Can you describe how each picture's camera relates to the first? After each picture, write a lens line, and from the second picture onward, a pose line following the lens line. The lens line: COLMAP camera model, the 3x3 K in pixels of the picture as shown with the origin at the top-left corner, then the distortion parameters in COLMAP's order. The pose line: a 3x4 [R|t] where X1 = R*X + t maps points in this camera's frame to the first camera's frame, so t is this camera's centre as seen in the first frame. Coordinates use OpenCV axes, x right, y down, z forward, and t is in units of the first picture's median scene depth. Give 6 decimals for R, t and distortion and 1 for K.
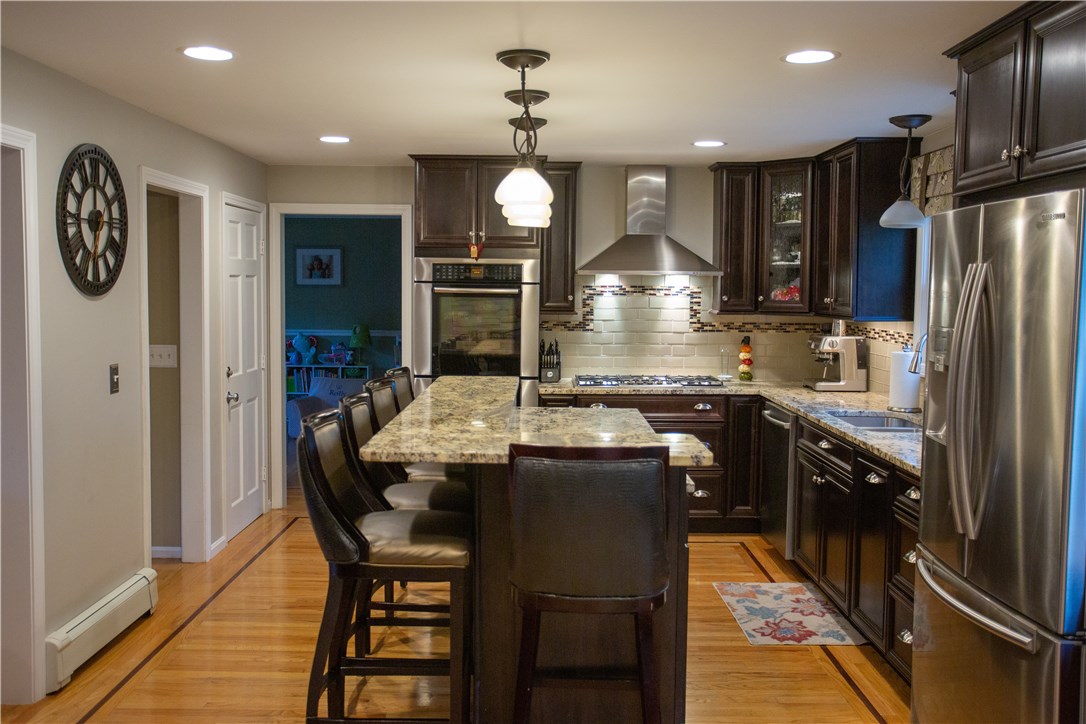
lens RADIAL K [[1007.1, 0, 543.1], [0, 1007.1, 362.5], [0, 0, 1]] dist [-0.061730, 0.000000]
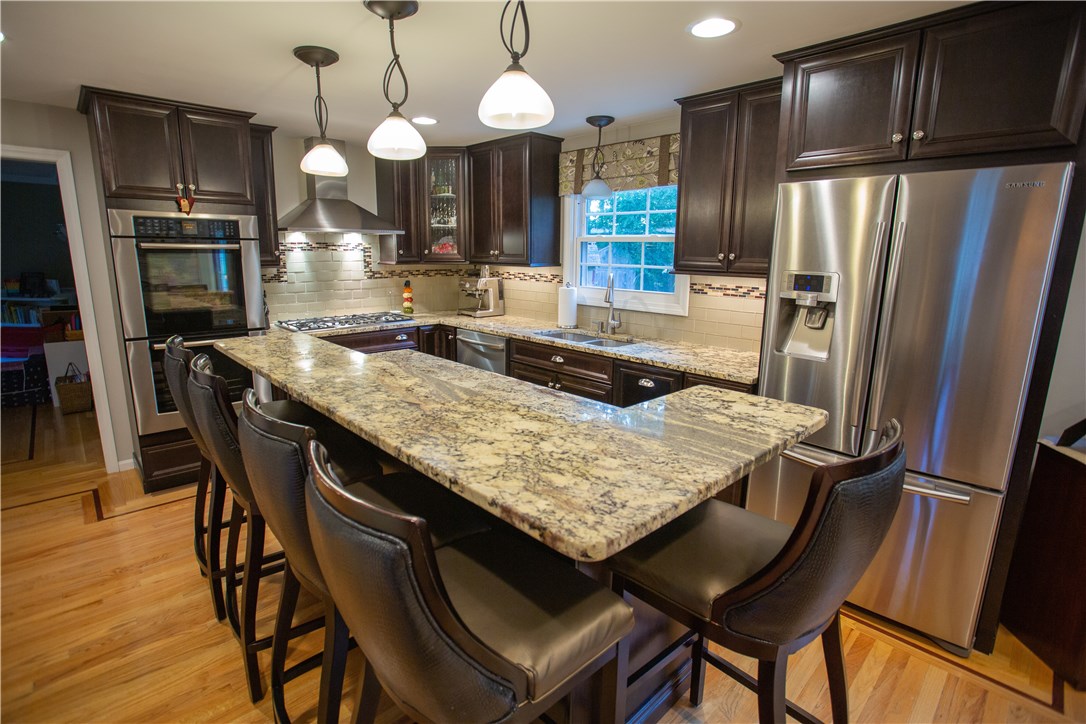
lens RADIAL K [[523.1, 0, 543.4], [0, 523.1, 361.2], [0, 0, 1]] dist [-0.055162, 0.015345]
pose [[0.717991, -0.144442, 0.680900, -0.170965], [0.048334, 0.986216, 0.158243, -0.022752], [-0.694372, -0.080707, 0.715076, 0.390625]]
